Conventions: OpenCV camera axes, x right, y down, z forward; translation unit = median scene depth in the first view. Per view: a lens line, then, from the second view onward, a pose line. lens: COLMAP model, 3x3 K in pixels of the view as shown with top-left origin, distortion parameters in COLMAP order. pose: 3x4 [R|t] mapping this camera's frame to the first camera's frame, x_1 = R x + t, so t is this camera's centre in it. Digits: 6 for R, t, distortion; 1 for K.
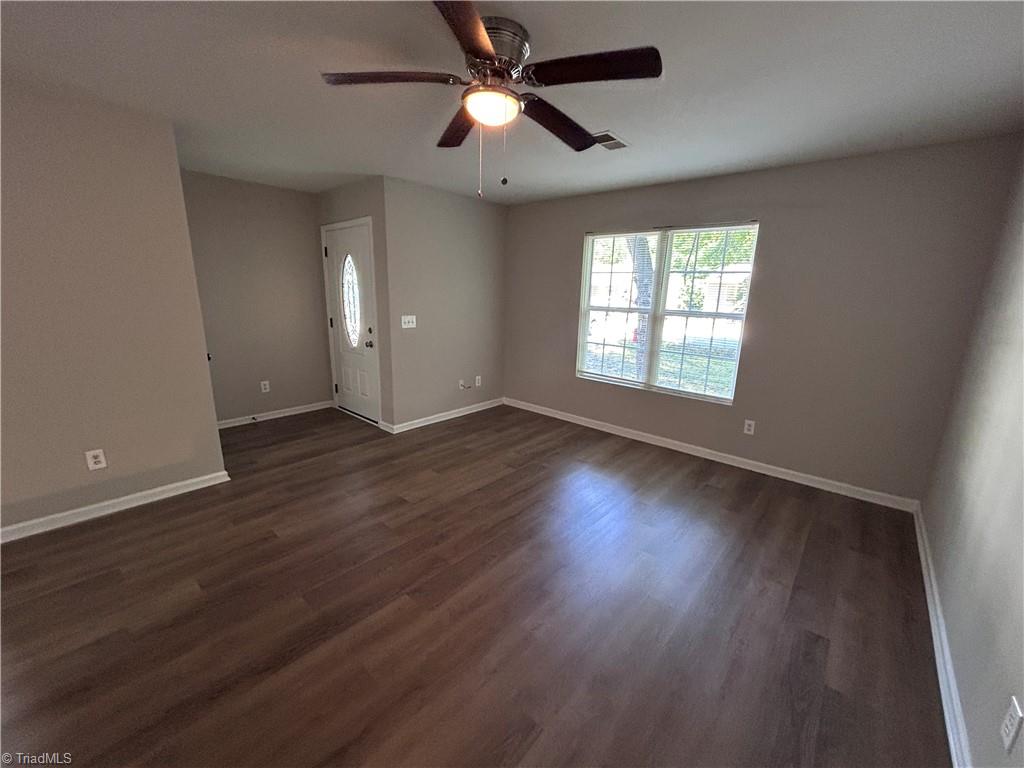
lens RADIAL K [[412.1, 0, 513.0], [0, 412.1, 385.4], [0, 0, 1]] dist [-0.000983, 0.000003]
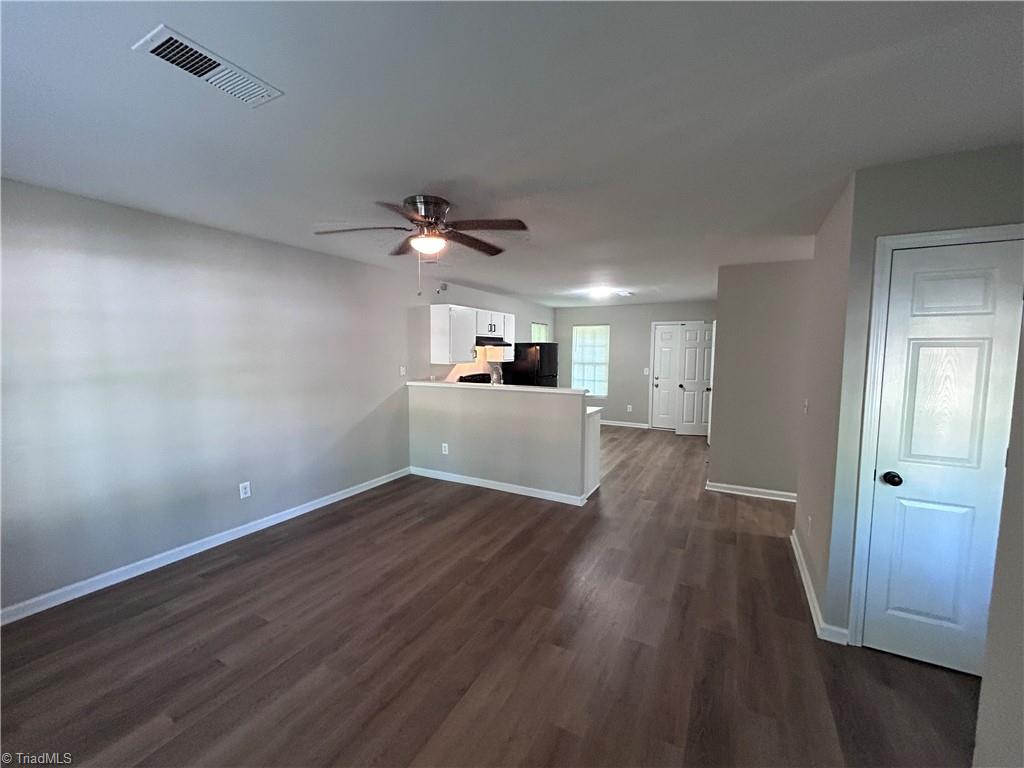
lens RADIAL K [[412.1, 0, 513.0], [0, 412.1, 385.4], [0, 0, 1]] dist [-0.000983, 0.000003]
pose [[-0.974498, -0.013457, -0.223994, -0.012639], [-0.082369, 0.949972, 0.301279, -0.373709], [0.208734, 0.312046, -0.926854, 1.507007]]
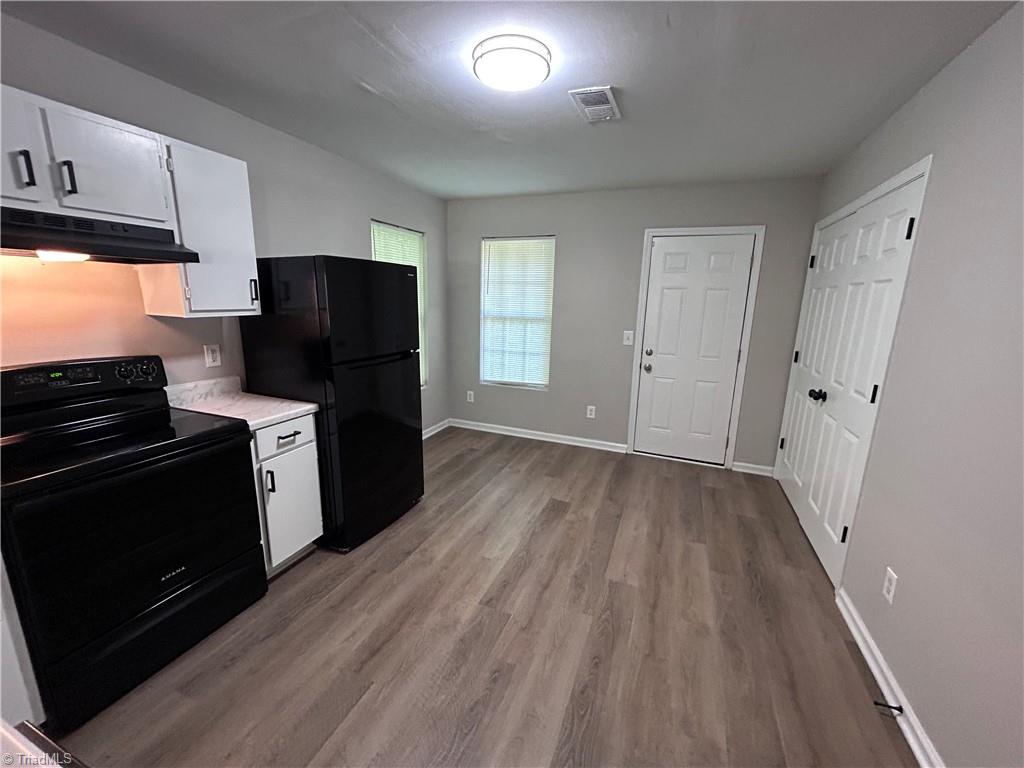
lens RADIAL K [[412.1, 0, 513.0], [0, 412.1, 385.4], [0, 0, 1]] dist [-0.000983, 0.000003]
pose [[-0.942381, 0.020481, -0.333914, -0.709999], [-0.123971, 0.905683, 0.405425, -0.055804], [0.310724, 0.423460, -0.850960, 0.177453]]
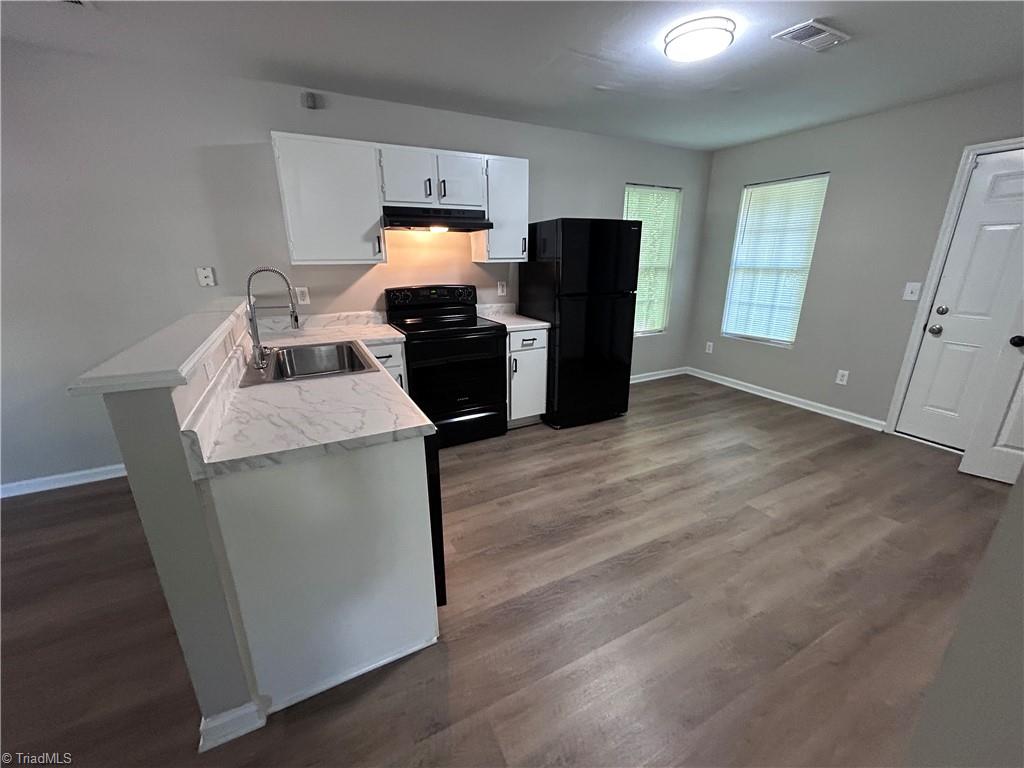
lens RADIAL K [[412.1, 0, 513.0], [0, 412.1, 385.4], [0, 0, 1]] dist [-0.000983, 0.000003]
pose [[-0.931641, -0.131552, 0.338733, -0.930578], [0.061917, 0.861069, 0.504704, -0.097566], [-0.358067, 0.491176, -0.794062, 0.443198]]
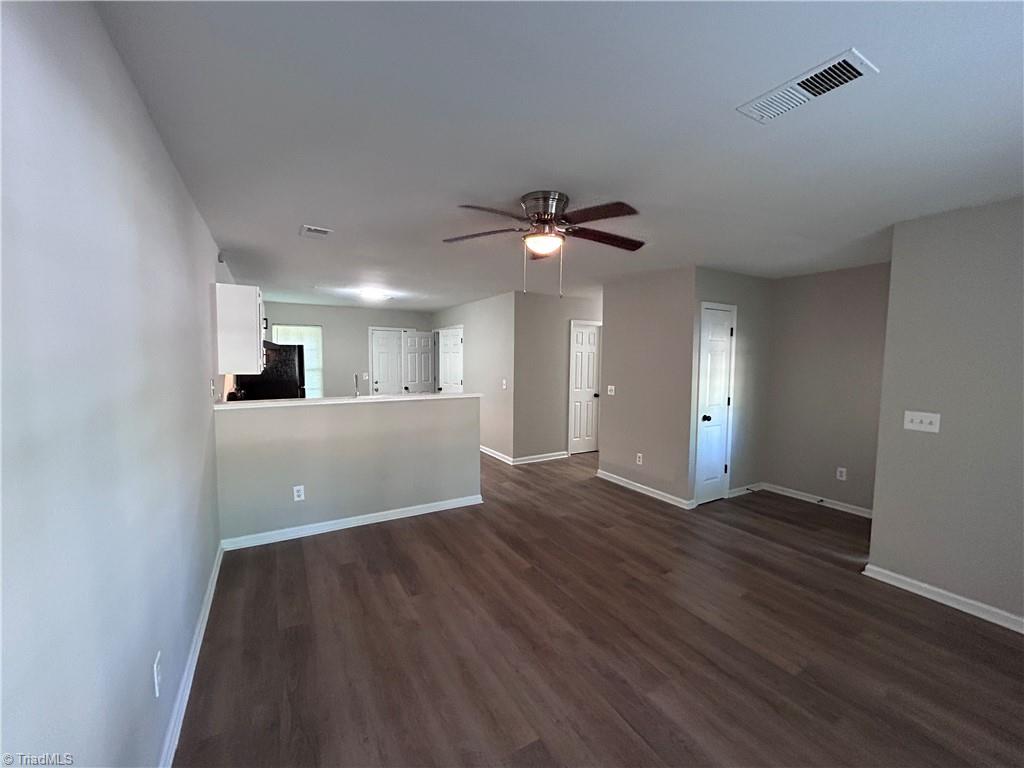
lens RADIAL K [[412.1, 0, 513.0], [0, 412.1, 385.4], [0, 0, 1]] dist [-0.000983, 0.000003]
pose [[-0.315703, 0.034190, -0.948242, 0.782938], [-0.235322, 0.965308, 0.113152, -0.185148], [0.919214, 0.258864, -0.296705, 0.829734]]
